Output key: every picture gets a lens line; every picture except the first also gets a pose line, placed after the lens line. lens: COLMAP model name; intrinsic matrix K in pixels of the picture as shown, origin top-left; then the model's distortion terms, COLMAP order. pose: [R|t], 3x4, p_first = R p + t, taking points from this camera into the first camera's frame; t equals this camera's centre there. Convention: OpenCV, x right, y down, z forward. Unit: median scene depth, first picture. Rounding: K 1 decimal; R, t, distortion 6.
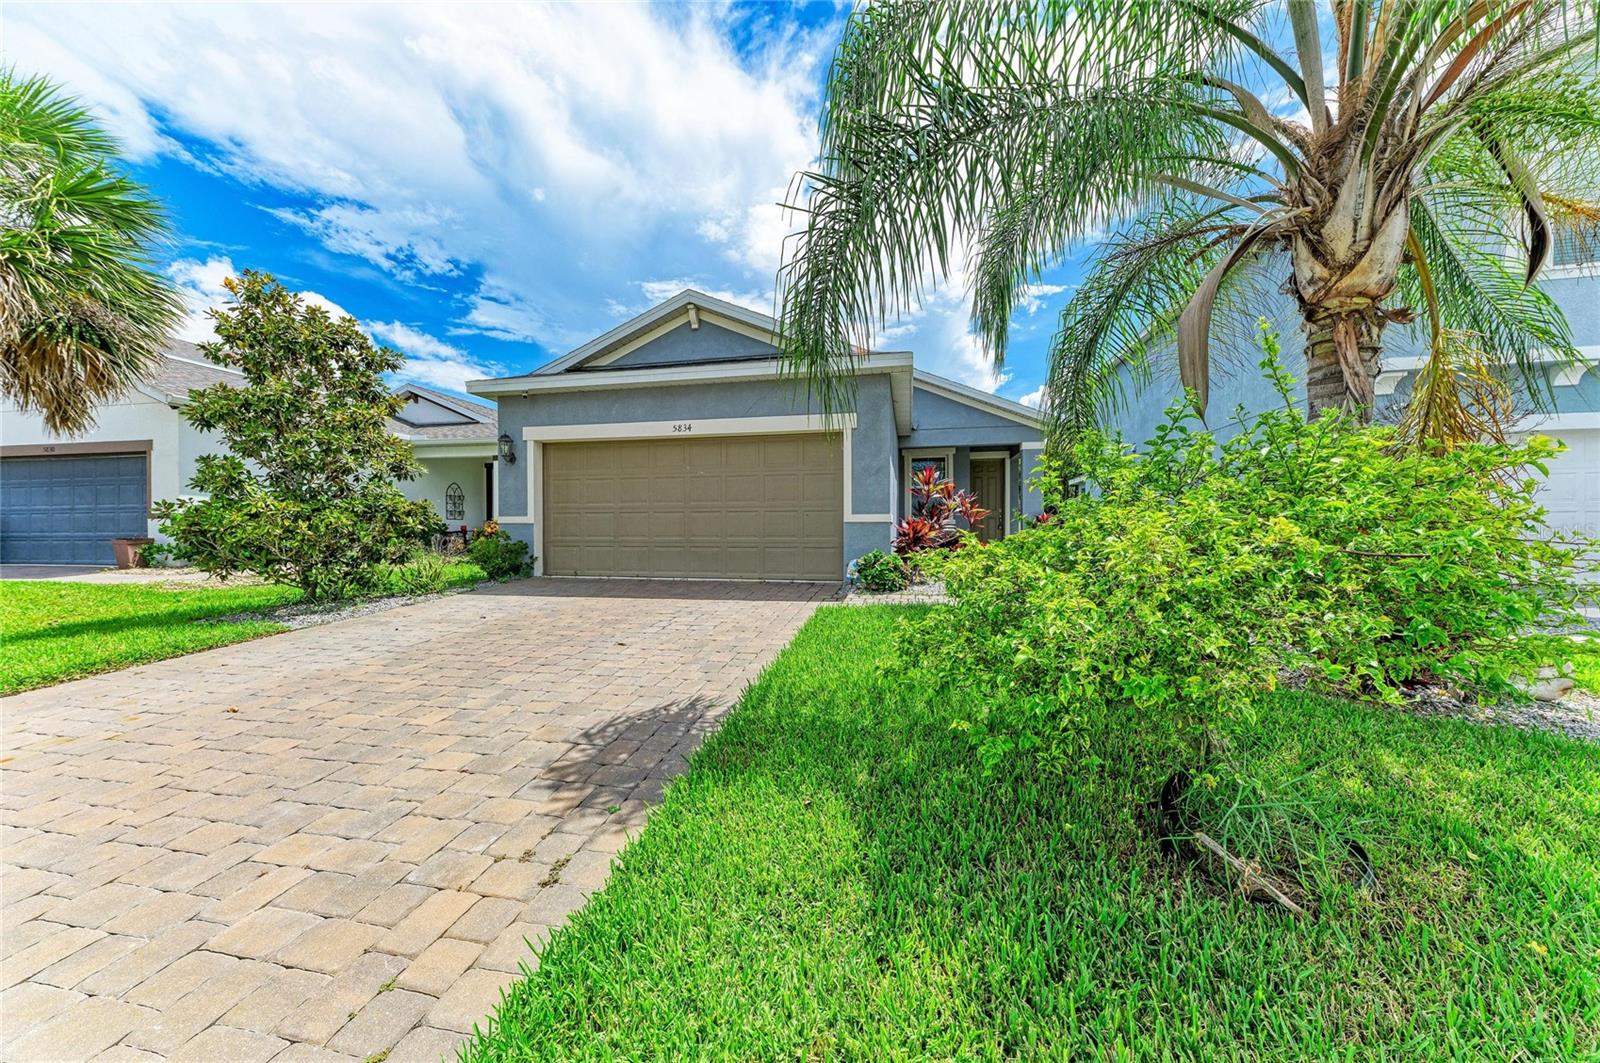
lens RADIAL K [[541.5, 0, 795.6], [0, 541.5, 527.6], [0, 0, 1]] dist [0.019305, -0.000093]
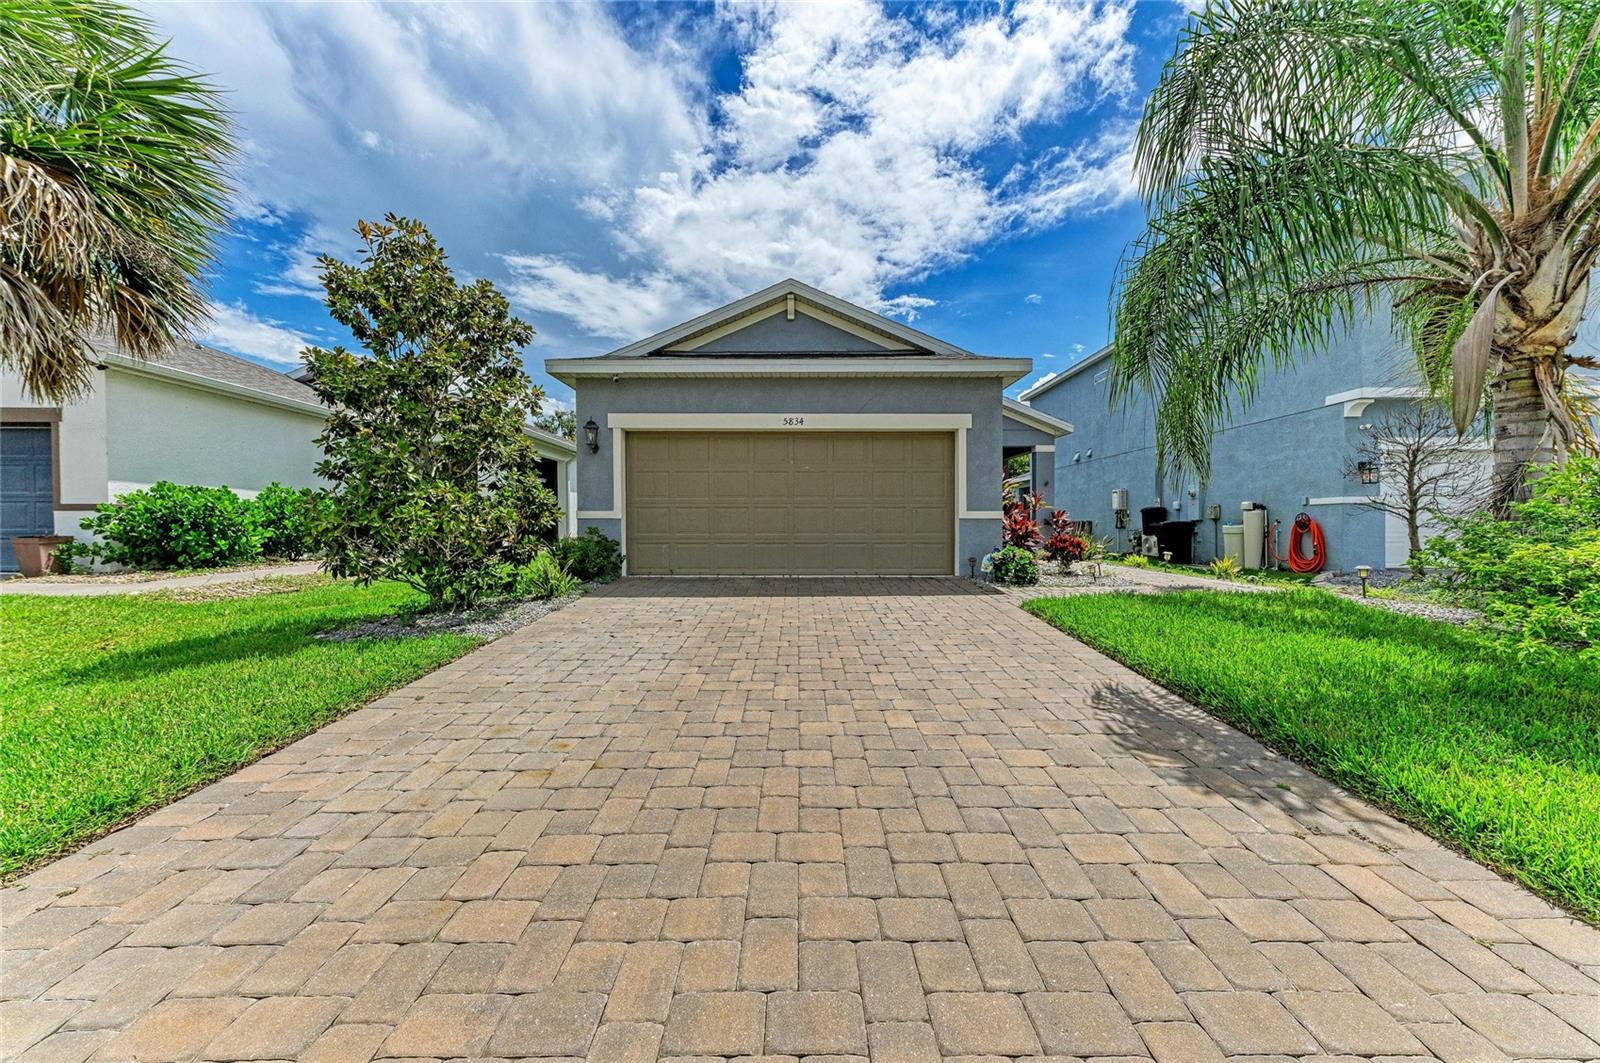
lens RADIAL K [[540.0, 0, 800.0], [0, 540.0, 531.5], [0, 0, 1]] dist [0.011016, -0.000011]
pose [[0.977455, -0.002465, 0.211128, -0.384029], [-0.000772, 0.999883, 0.015246, 0.000070], [-0.211141, -0.015065, 0.977340, 0.041052]]
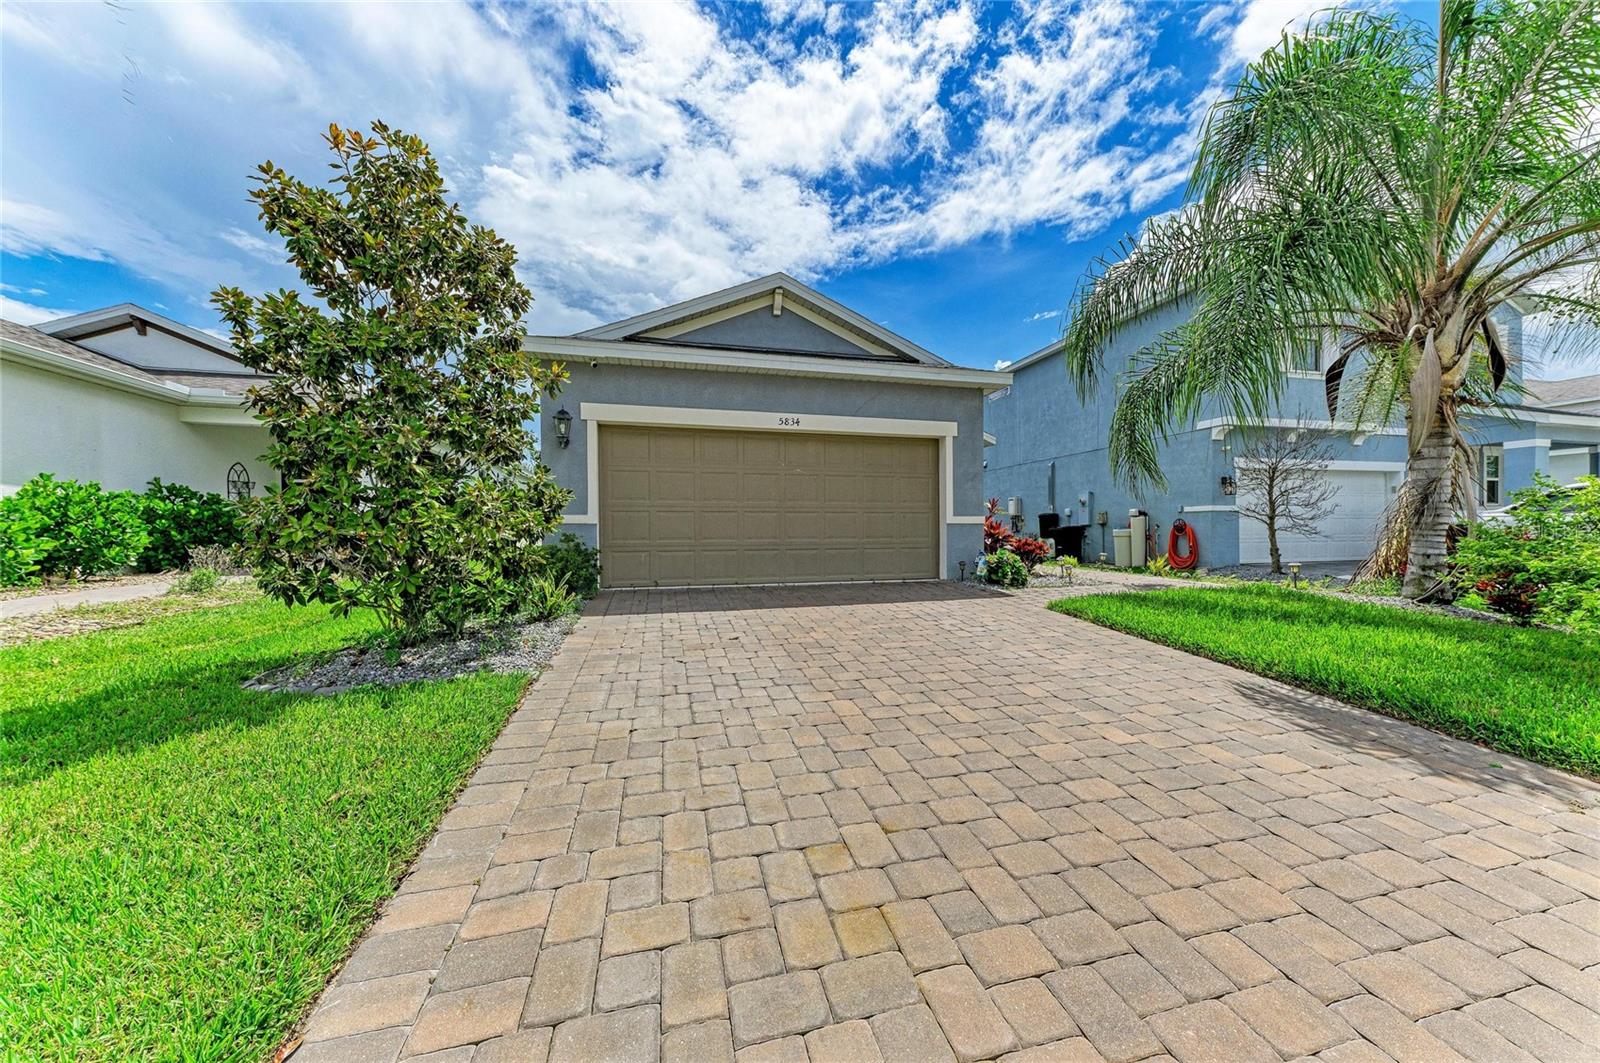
lens RADIAL K [[536.6, 0, 800.0], [0, 536.6, 531.5], [0, 0, 1]] dist [0.011262, -0.000027]
pose [[0.897565, -0.004294, 0.440860, -0.570513], [0.001545, 0.999977, 0.006593, -0.000875], [-0.440879, -0.005236, 0.897552, 0.155673]]
